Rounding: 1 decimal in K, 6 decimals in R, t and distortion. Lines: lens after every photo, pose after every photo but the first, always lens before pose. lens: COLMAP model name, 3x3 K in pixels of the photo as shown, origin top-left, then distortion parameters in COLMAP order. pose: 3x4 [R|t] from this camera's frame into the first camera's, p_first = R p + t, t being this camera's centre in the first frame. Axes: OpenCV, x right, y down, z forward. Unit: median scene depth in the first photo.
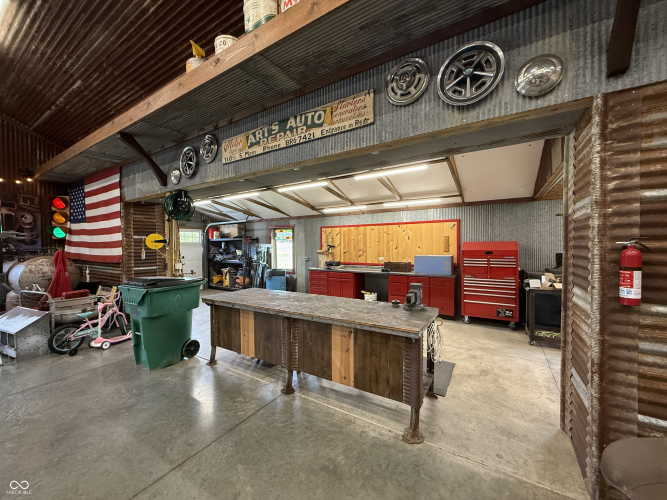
lens RADIAL K [[265.5, 0, 332.4], [0, 265.5, 249.0], [0, 0, 1]] dist [0.001204, 0.000329]
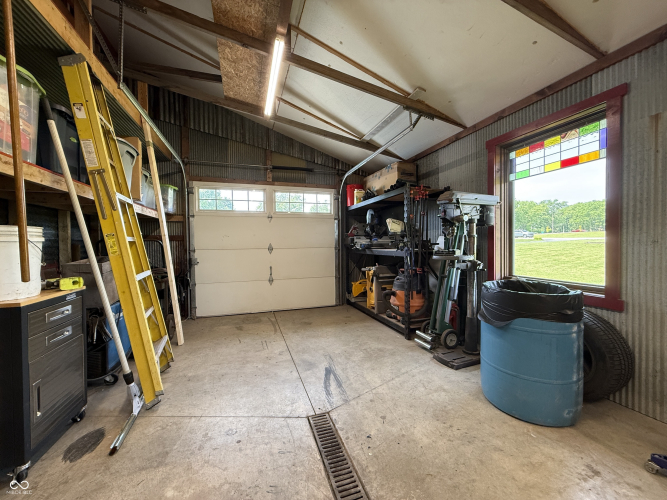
lens RADIAL K [[265.5, 0, 333.7], [0, 265.5, 250.5], [0, 0, 1]] dist [0.001204, 0.000329]
pose [[0.773790, 0.017110, -0.633211, -0.219698], [-0.006623, 0.999799, 0.018922, 0.048574], [0.633408, -0.010447, 0.773748, 0.791859]]
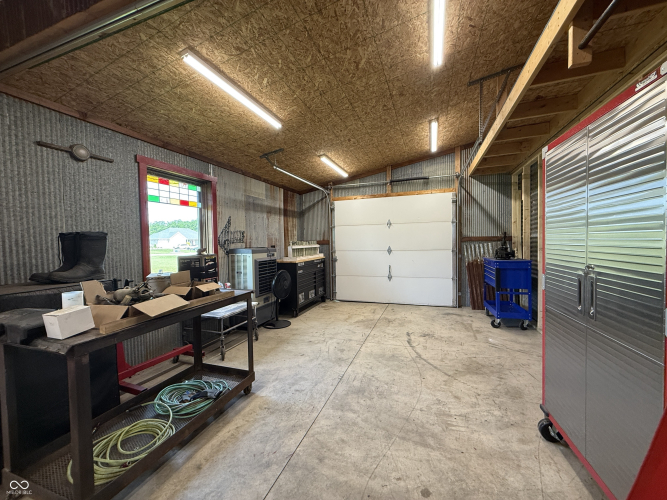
lens RADIAL K [[265.5, 0, 334.2], [0, 265.5, 249.7], [0, 0, 1]] dist [0.001204, 0.000329]
pose [[-0.221394, -0.017681, 0.975024, -0.736556], [0.035401, 0.999031, 0.026155, 0.030488], [-0.974542, 0.040307, -0.220553, 1.055695]]
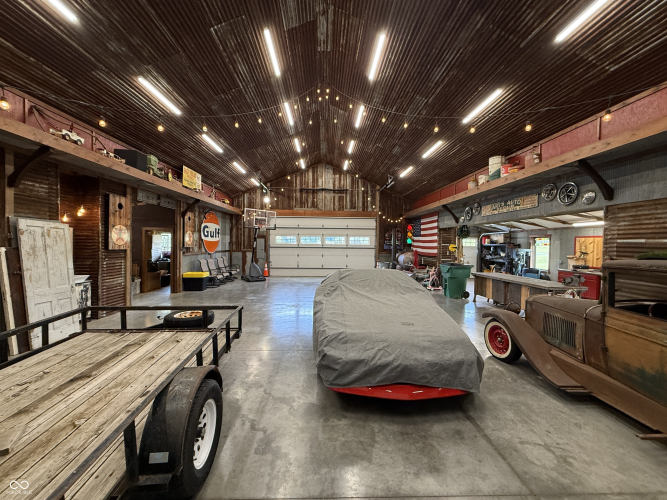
lens RADIAL K [[265.5, 0, 332.1], [0, 265.5, 249.1], [0, 0, 1]] dist [0.001204, 0.000329]
pose [[0.559557, 0.033617, -0.828110, 0.372755], [-0.032471, 0.999299, 0.018626, -0.013726], [0.828156, 0.016468, 0.560256, -0.657315]]
